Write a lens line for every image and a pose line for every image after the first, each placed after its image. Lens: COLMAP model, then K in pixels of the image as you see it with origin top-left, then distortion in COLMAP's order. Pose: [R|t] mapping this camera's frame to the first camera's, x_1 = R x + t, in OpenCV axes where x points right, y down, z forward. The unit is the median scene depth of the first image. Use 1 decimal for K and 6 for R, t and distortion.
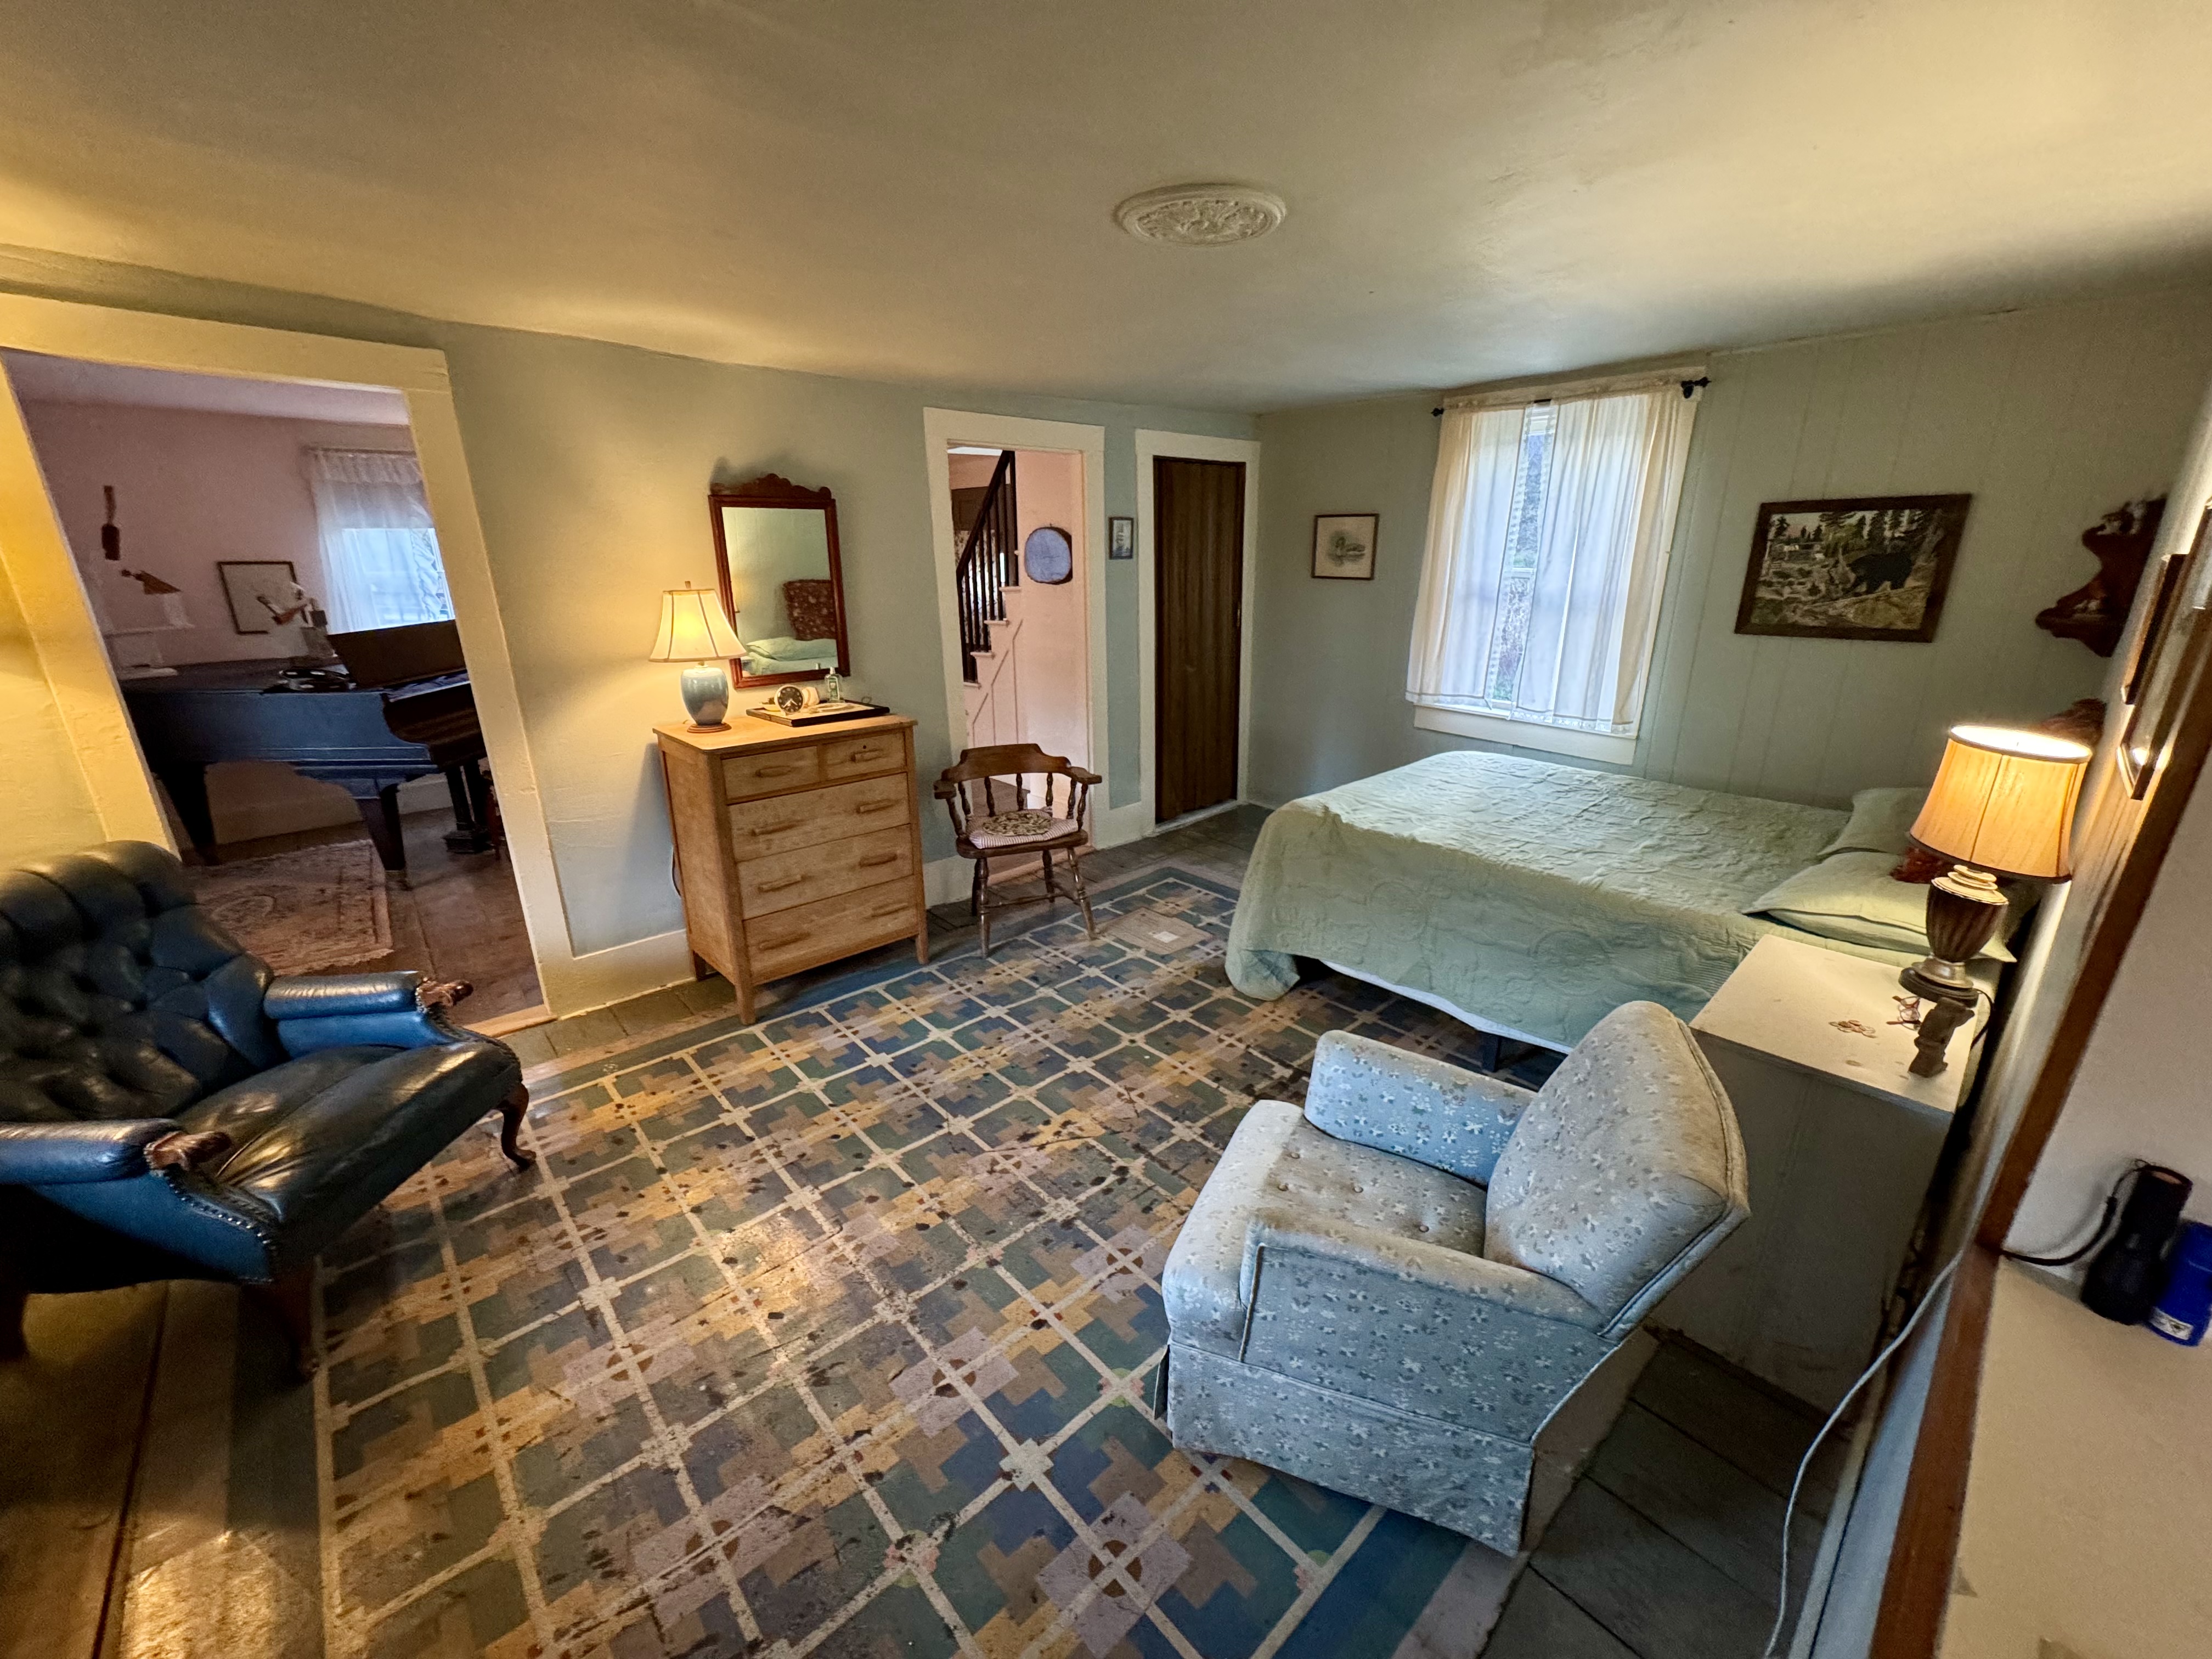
lens RADIAL K [[876.6, 0, 1106.0], [0, 876.6, 829.5], [0, 0, 1]] dist [-0.003376, 0.000198]
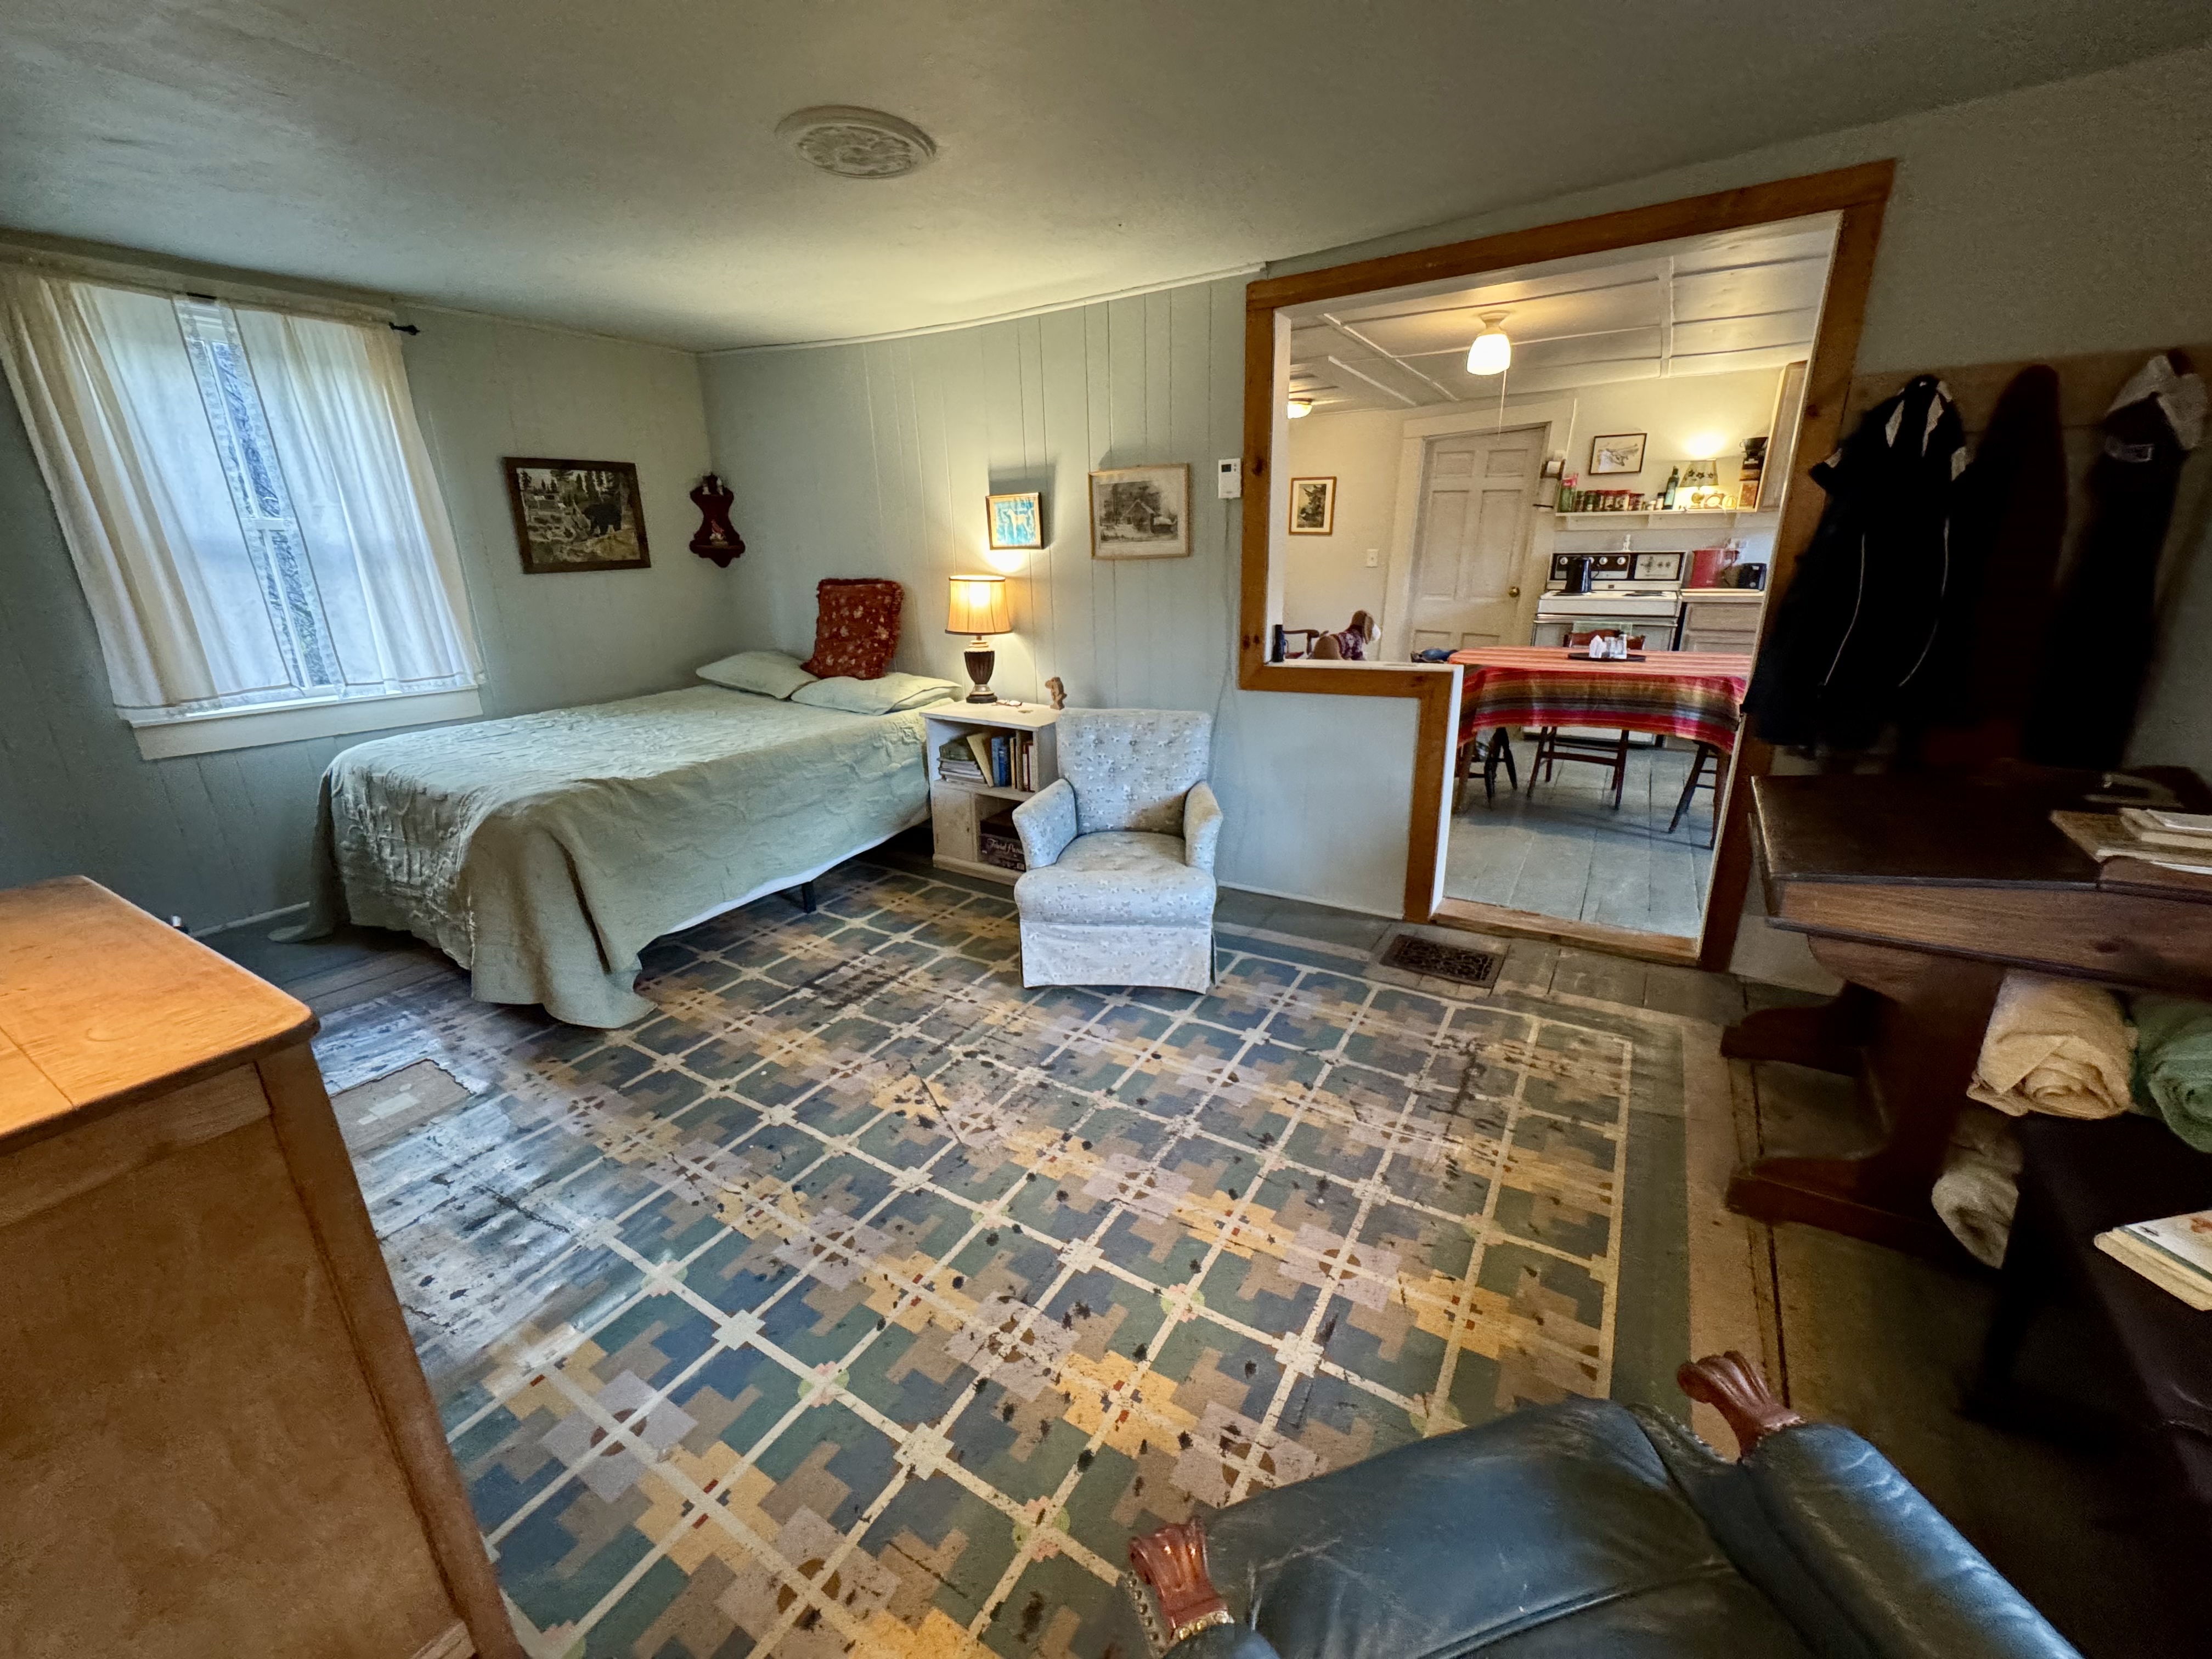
lens RADIAL K [[876.6, 0, 1106.0], [0, 876.6, 829.5], [0, 0, 1]] dist [-0.003376, 0.000198]
pose [[-0.284571, -0.302197, 0.909778, -0.776189], [0.298003, 0.874113, 0.383563, -0.179971], [-0.911161, 0.380267, -0.158692, 0.768108]]
